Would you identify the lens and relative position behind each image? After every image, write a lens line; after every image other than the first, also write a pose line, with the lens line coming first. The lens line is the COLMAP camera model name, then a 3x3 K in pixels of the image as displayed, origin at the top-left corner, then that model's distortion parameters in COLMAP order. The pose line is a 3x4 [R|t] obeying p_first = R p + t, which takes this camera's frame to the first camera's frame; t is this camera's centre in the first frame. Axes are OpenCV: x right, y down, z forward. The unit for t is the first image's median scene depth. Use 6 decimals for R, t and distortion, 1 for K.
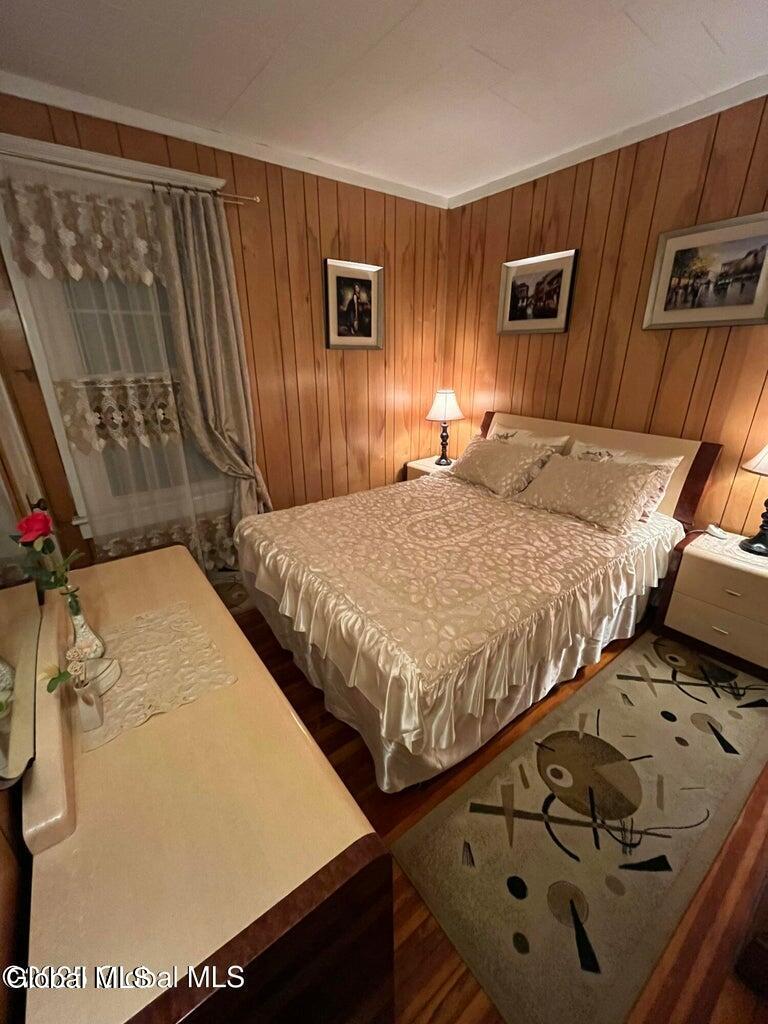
lens RADIAL K [[414.6, 0, 381.6], [0, 414.6, 515.9], [0, 0, 1]] dist [-0.000888, -0.000124]
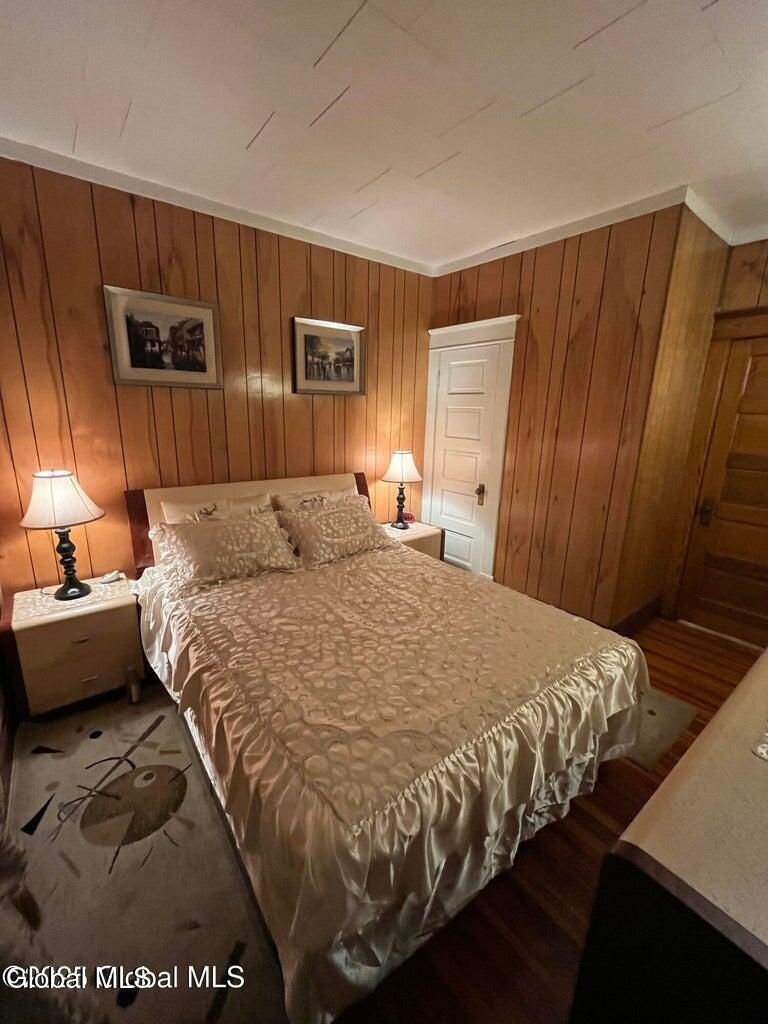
lens RADIAL K [[414.6, 0, 381.6], [0, 414.6, 515.9], [0, 0, 1]] dist [-0.000888, -0.000124]
pose [[-0.011887, -0.229151, 0.973318, -0.618128], [0.358645, 0.907645, 0.218069, -0.316859], [-0.933398, 0.351668, 0.071394, 0.849440]]
